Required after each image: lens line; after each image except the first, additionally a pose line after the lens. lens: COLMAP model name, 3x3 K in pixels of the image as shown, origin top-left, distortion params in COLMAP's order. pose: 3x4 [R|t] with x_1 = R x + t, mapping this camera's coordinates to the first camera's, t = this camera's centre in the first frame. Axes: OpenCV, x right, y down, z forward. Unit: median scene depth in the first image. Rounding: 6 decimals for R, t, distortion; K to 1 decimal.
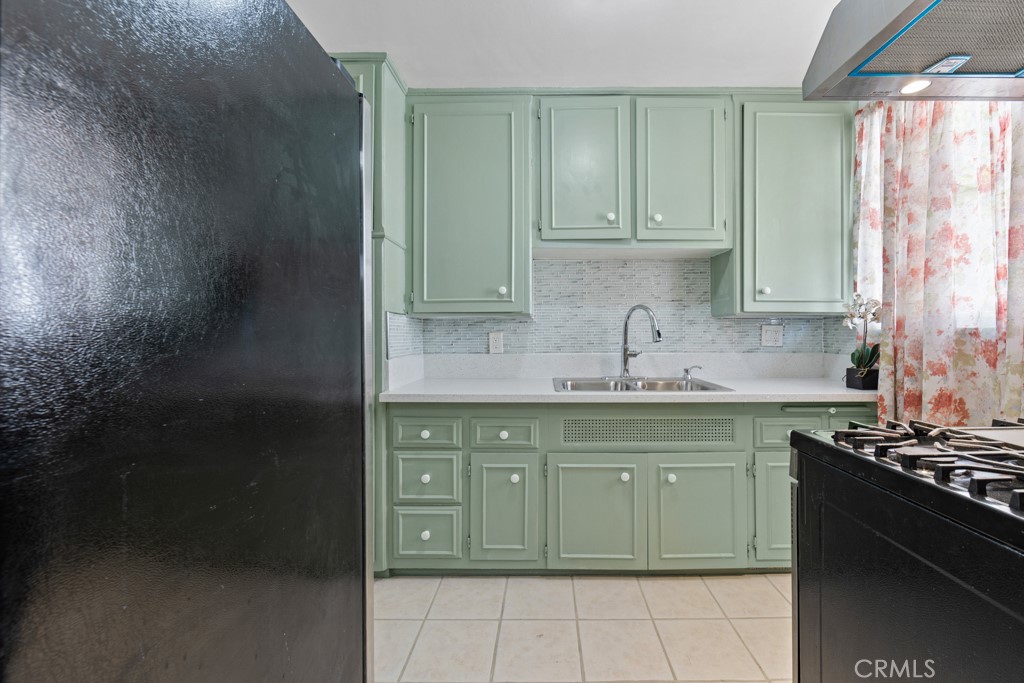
lens RADIAL K [[420.2, 0, 546.8], [0, 420.2, 328.1], [0, 0, 1]] dist [-0.001211, -0.000098]
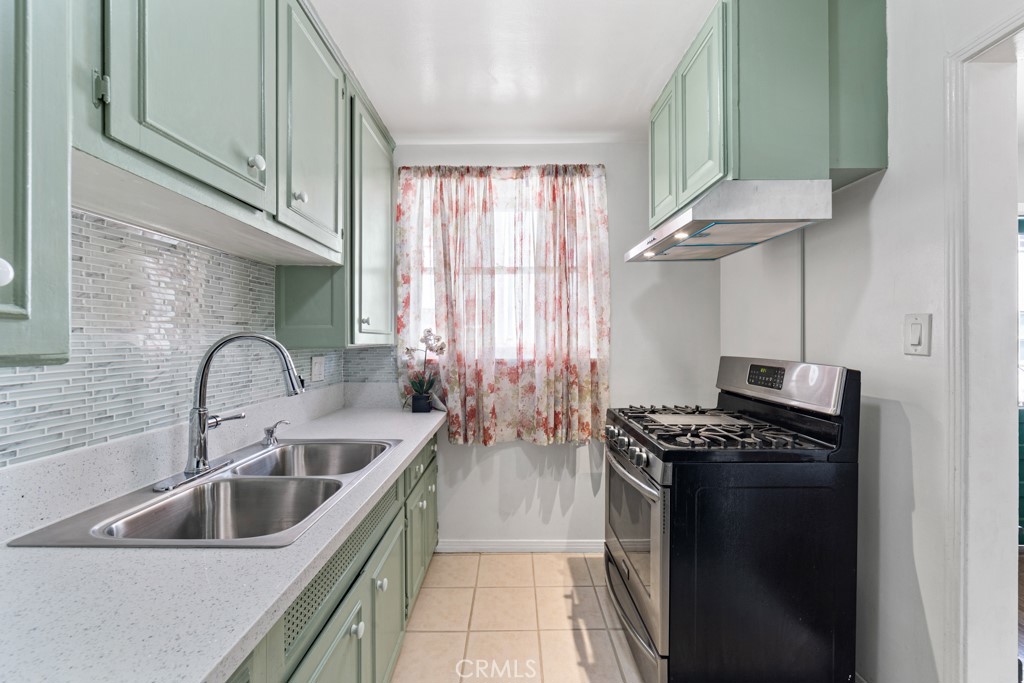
lens RADIAL K [[403.8, 0, 514.6], [0, 403.8, 338.0], [0, 0, 1]] dist [-0.003331, -0.000250]
pose [[0.008762, 0.004610, 0.999951, -0.337774], [-0.007162, 0.999964, -0.004547, -0.051679], [-0.999936, -0.007122, 0.008795, 0.686224]]
